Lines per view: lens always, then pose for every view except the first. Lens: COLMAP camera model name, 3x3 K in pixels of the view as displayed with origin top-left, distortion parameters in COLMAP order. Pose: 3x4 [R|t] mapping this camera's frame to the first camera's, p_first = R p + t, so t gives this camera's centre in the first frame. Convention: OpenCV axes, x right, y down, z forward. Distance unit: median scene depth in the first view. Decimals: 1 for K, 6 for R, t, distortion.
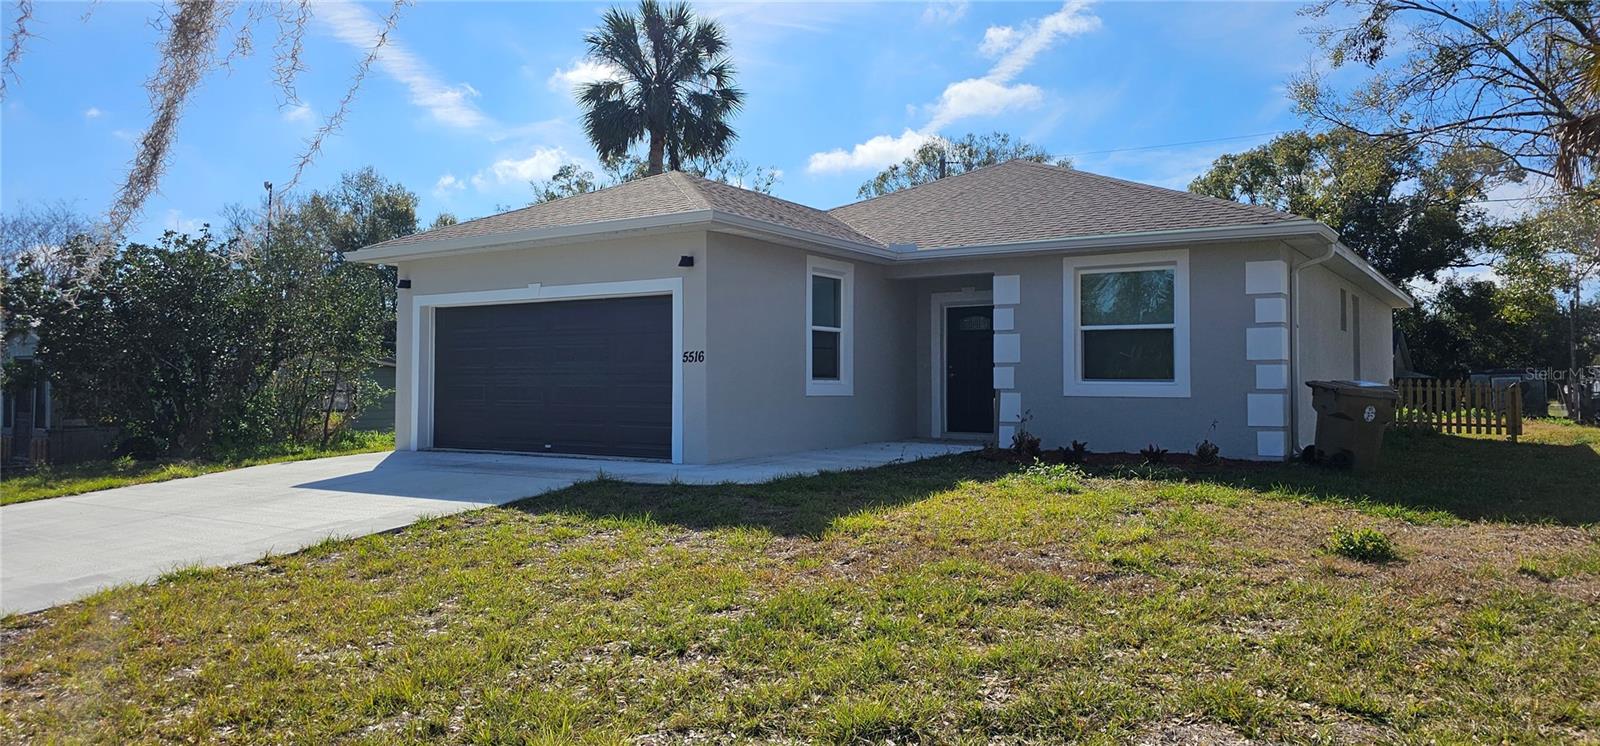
lens RADIAL K [[1077.3, 0, 799.3], [0, 1077.3, 372.1], [0, 0, 1]] dist [0.050534, -0.047656]
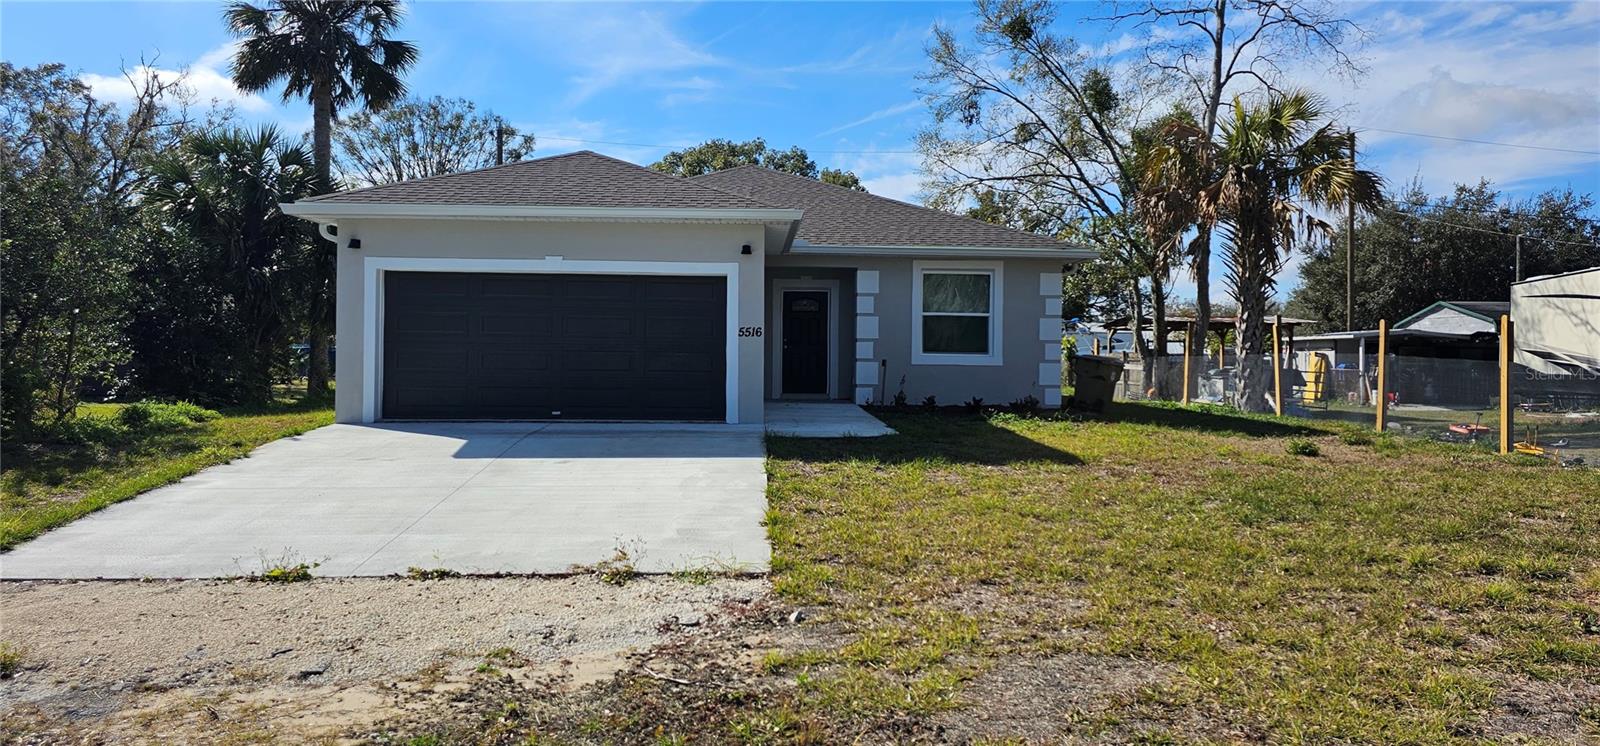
lens RADIAL K [[1077.3, 0, 796.3], [0, 1077.3, 369.8], [0, 0, 1]] dist [0.050534, -0.047656]
pose [[0.794990, -0.003733, 0.606611, -0.669540], [-0.014138, 0.999595, 0.024680, -0.002337], [-0.606457, -0.028196, 0.794616, 0.036604]]
